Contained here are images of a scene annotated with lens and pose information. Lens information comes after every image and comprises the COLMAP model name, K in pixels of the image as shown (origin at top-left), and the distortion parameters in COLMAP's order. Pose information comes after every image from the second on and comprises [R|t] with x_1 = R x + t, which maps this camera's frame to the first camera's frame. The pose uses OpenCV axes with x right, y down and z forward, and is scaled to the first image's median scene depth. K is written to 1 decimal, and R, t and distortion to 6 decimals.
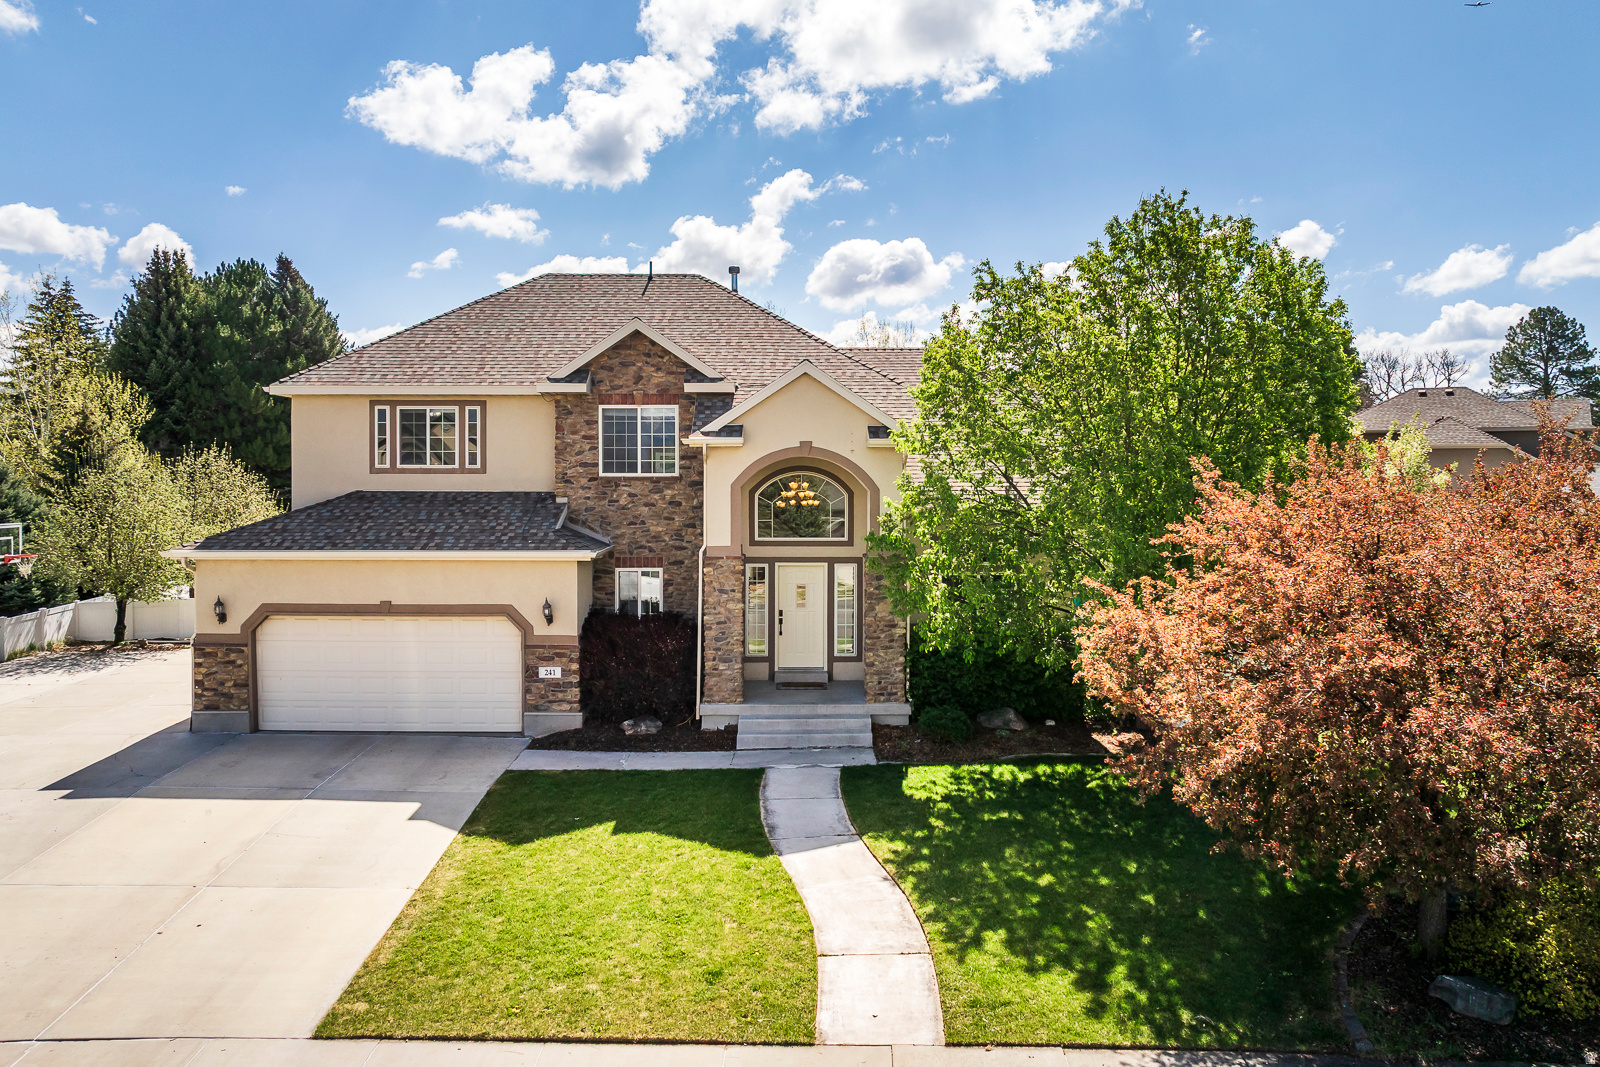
lens RADIAL K [[1125.0, 0, 815.5], [0, 1125.0, 494.7], [0, 0, 1]] dist [-0.040226, 0.004540]
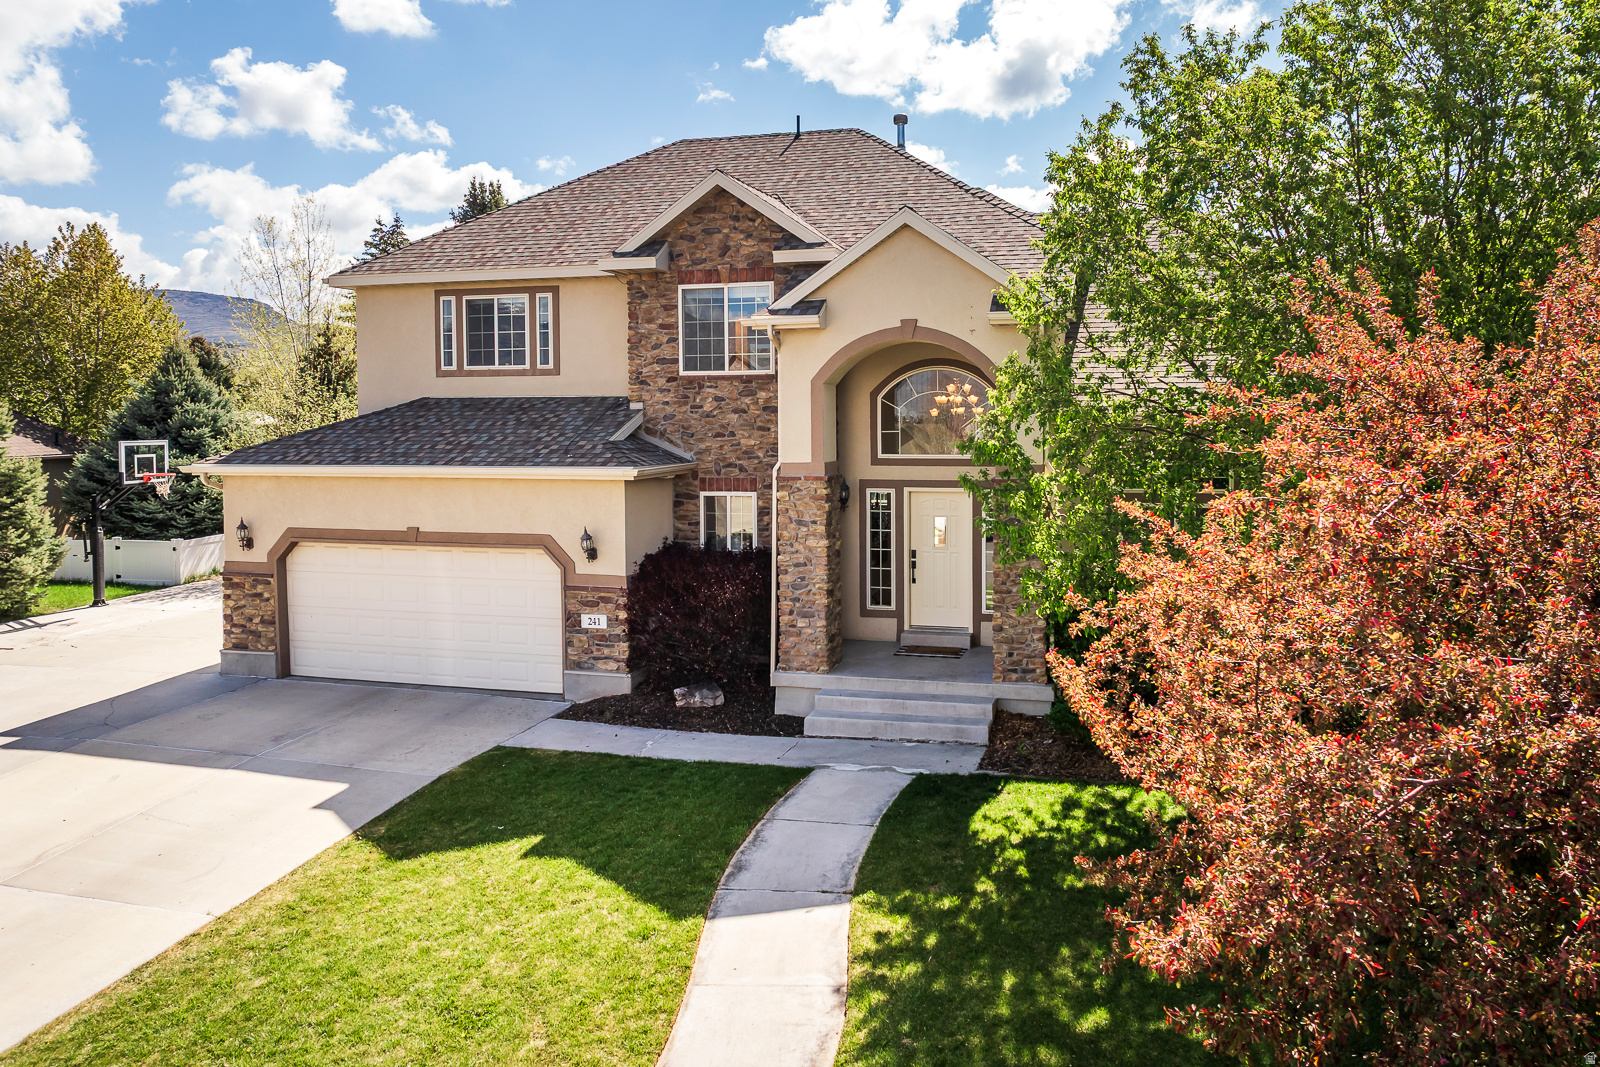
lens RADIAL K [[1168.2, 0, 879.8], [0, 1168.2, 448.4], [0, 0, 1]] dist [-0.026897, -0.001099]
pose [[0.963119, 0.001588, -0.269071, 0.177096], [0.002742, 0.999873, 0.015717, 0.024256], [0.269062, -0.015875, 0.962992, 0.265082]]
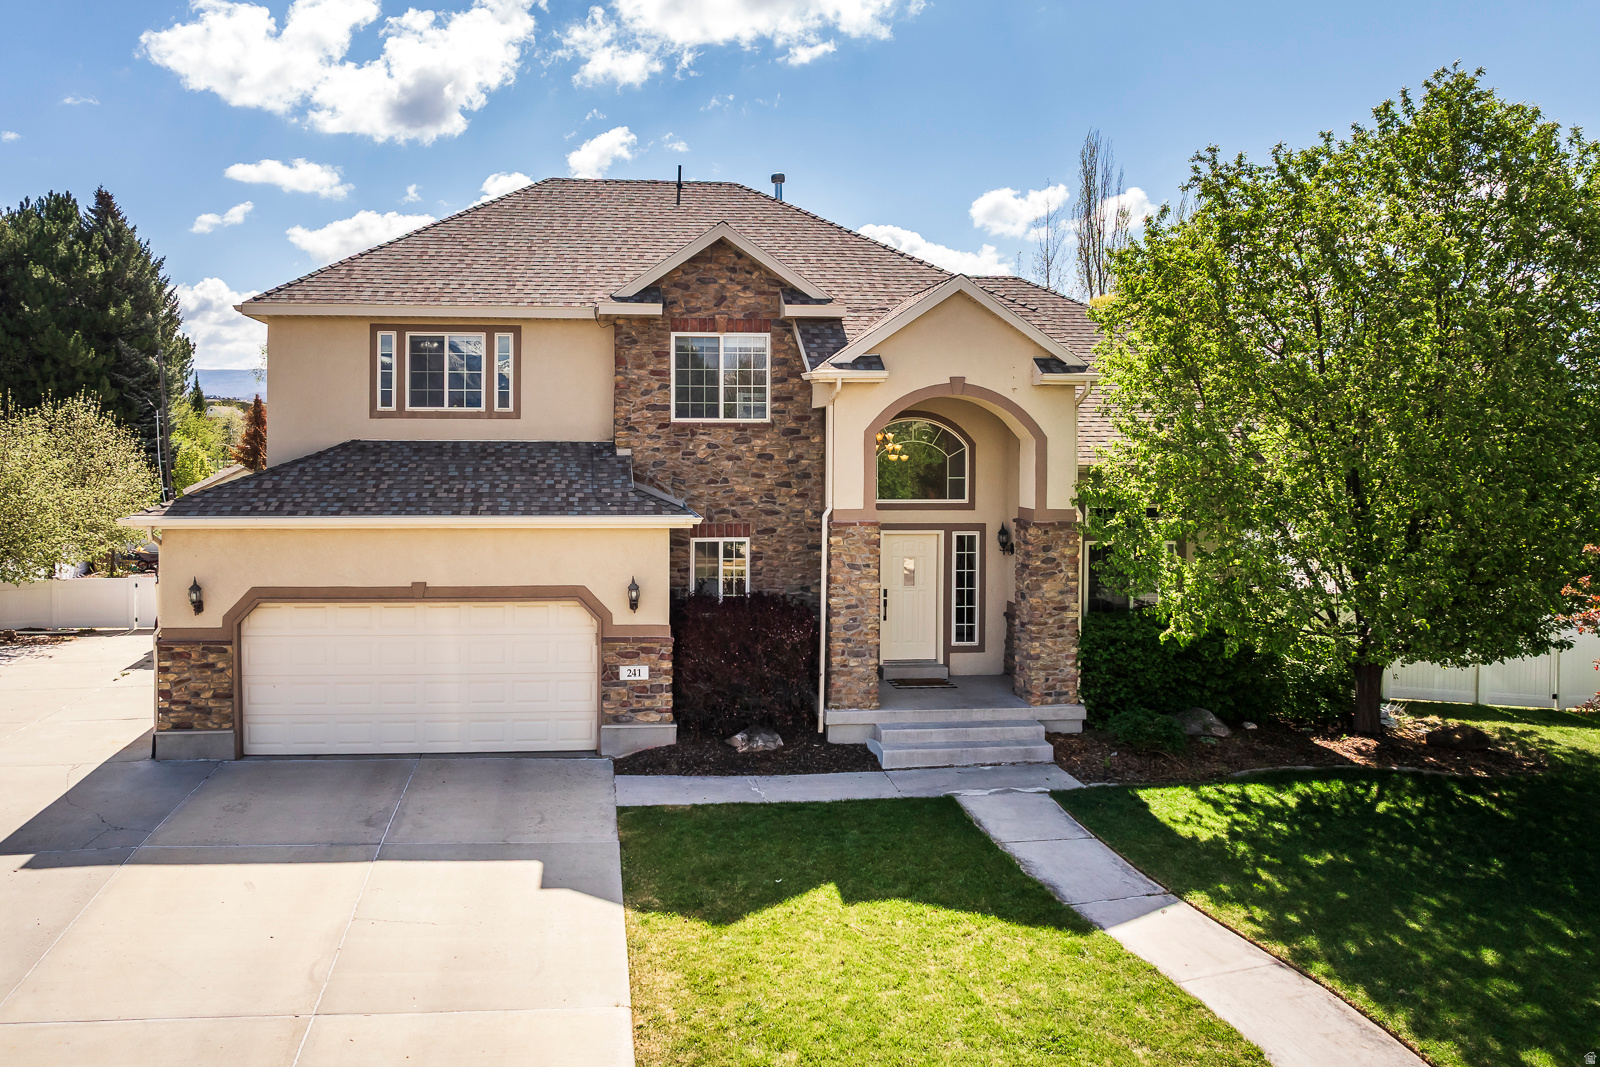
lens RADIAL K [[1169.3, 0, 705.1], [0, 1169.3, 451.9], [0, 0, 1]] dist [-0.034906, 0.000326]
pose [[0.997566, 0.001302, 0.069716, -0.243720], [-0.000575, 0.999945, -0.010451, 0.014207], [-0.069726, 0.010386, 0.997512, 0.190566]]
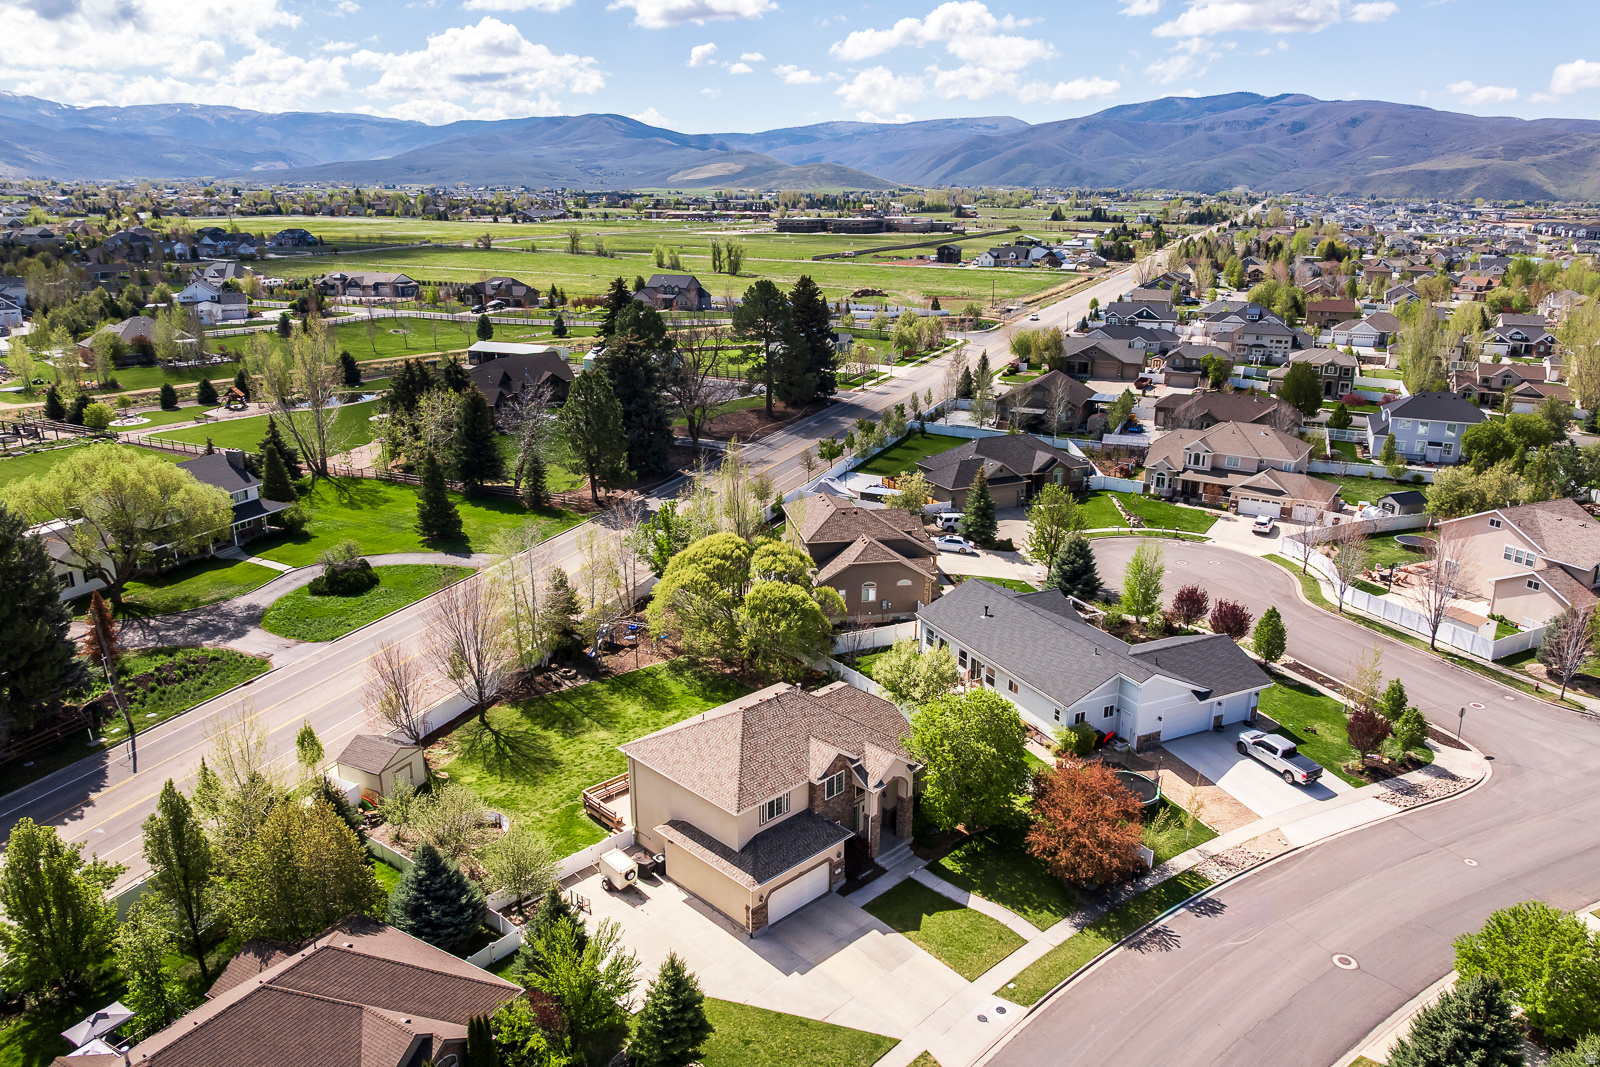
lens RADIAL K [[1125.0, 0, 811.3], [0, 1125.0, 563.9], [0, 0, 1]] dist [-0.040226, 0.004540]
pose [[0.724549, -0.216635, 0.654292, -2.134649], [-0.002619, 0.948446, 0.316928, -1.631051], [-0.689218, -0.231344, 0.686628, -0.885589]]
